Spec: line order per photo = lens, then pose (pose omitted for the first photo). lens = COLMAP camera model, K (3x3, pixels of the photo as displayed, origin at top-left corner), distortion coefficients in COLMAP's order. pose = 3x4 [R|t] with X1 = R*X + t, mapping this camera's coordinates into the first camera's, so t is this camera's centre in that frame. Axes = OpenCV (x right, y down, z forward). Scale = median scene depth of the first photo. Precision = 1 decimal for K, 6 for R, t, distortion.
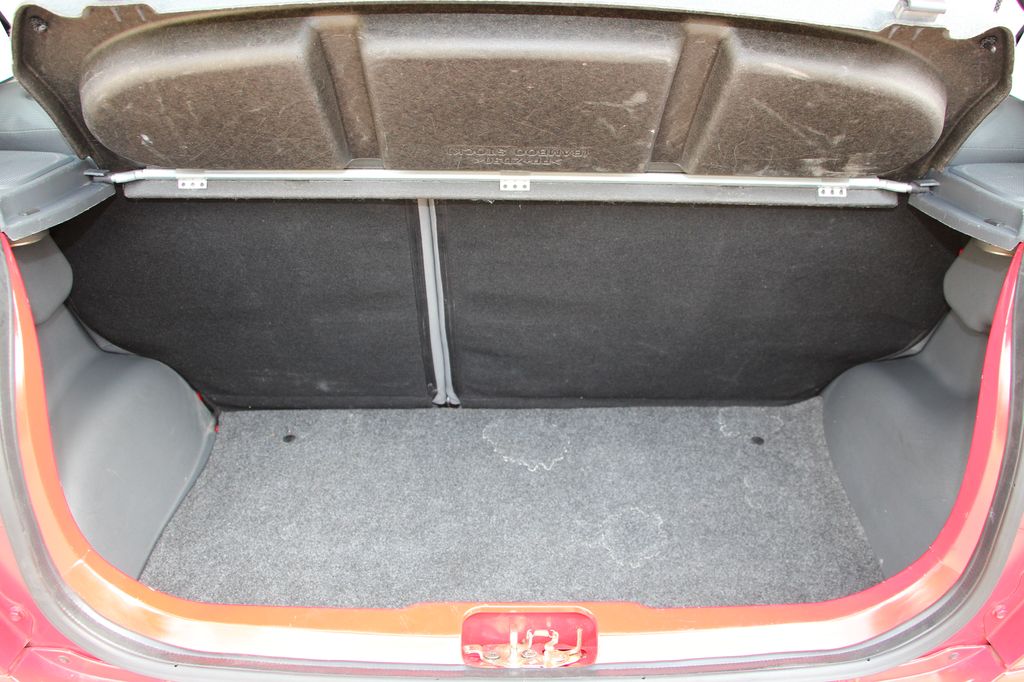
lens RADIAL K [[842.7, 0, 523.0], [0, 842.7, 339.4], [0, 0, 1]] dist [-0.178470, 0.136712]
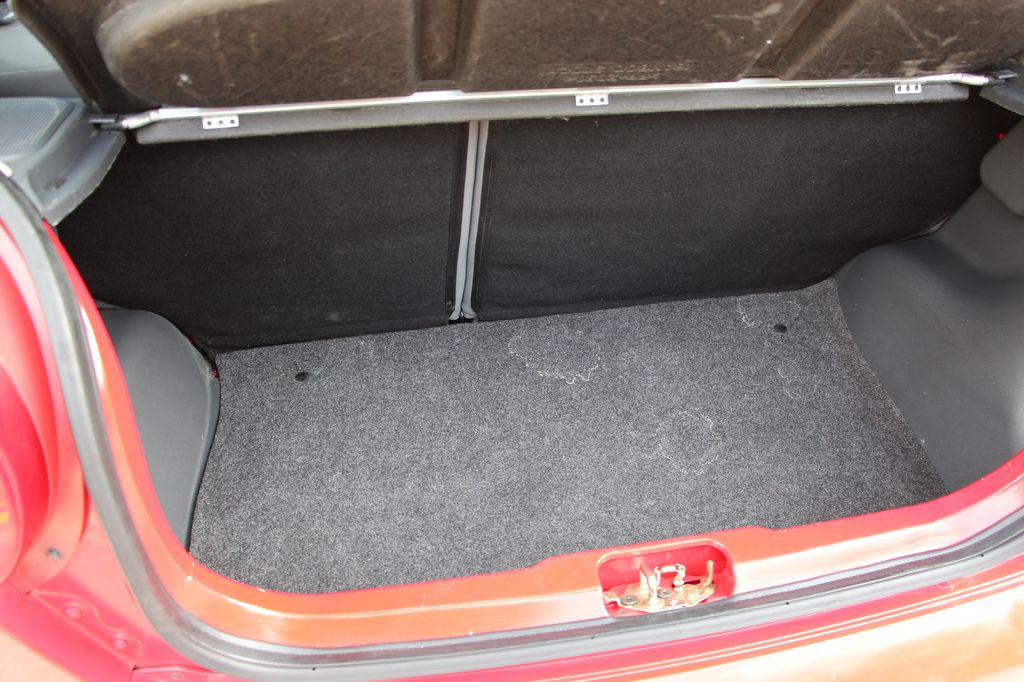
lens RADIAL K [[842.7, 0, 520.6], [0, 842.7, 343.6], [0, 0, 1]] dist [-0.178470, 0.136712]
pose [[0.986037, -0.102833, 0.130984, -0.194095], [0.078661, 0.980895, 0.177927, -0.076252], [-0.146778, -0.165139, 0.975287, 0.077499]]
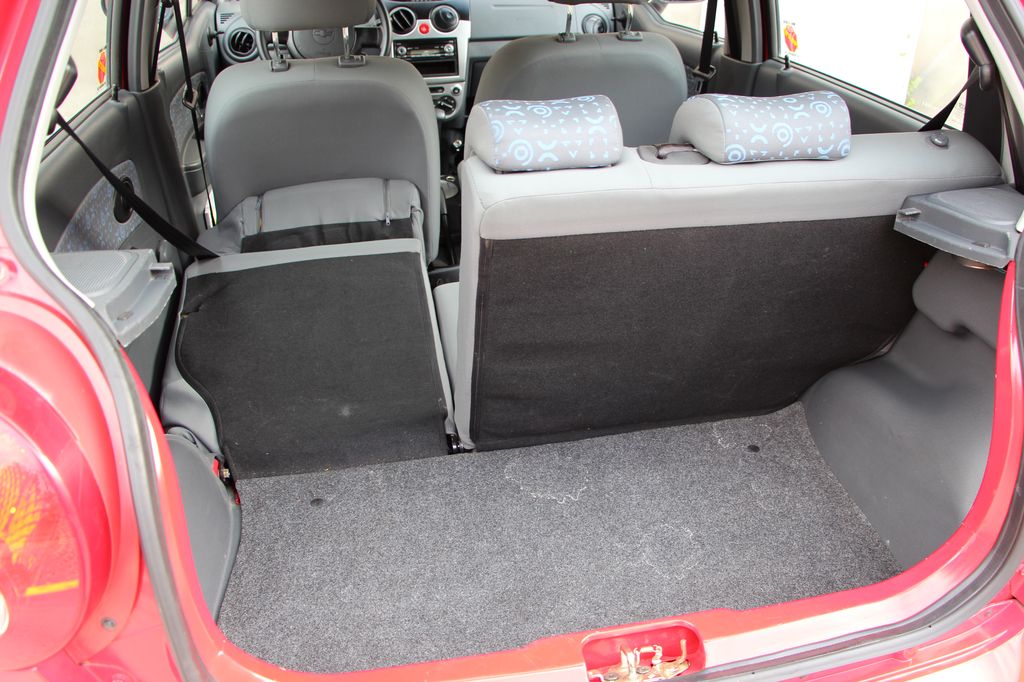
lens RADIAL K [[842.7, 0, 522.9], [0, 842.7, 341.7], [0, 0, 1]] dist [-0.178470, 0.136712]
pose [[0.983932, -0.103458, 0.145516, -0.195985], [0.106899, 0.994141, -0.016012, -0.040327], [-0.143007, 0.031311, 0.989226, -0.056180]]
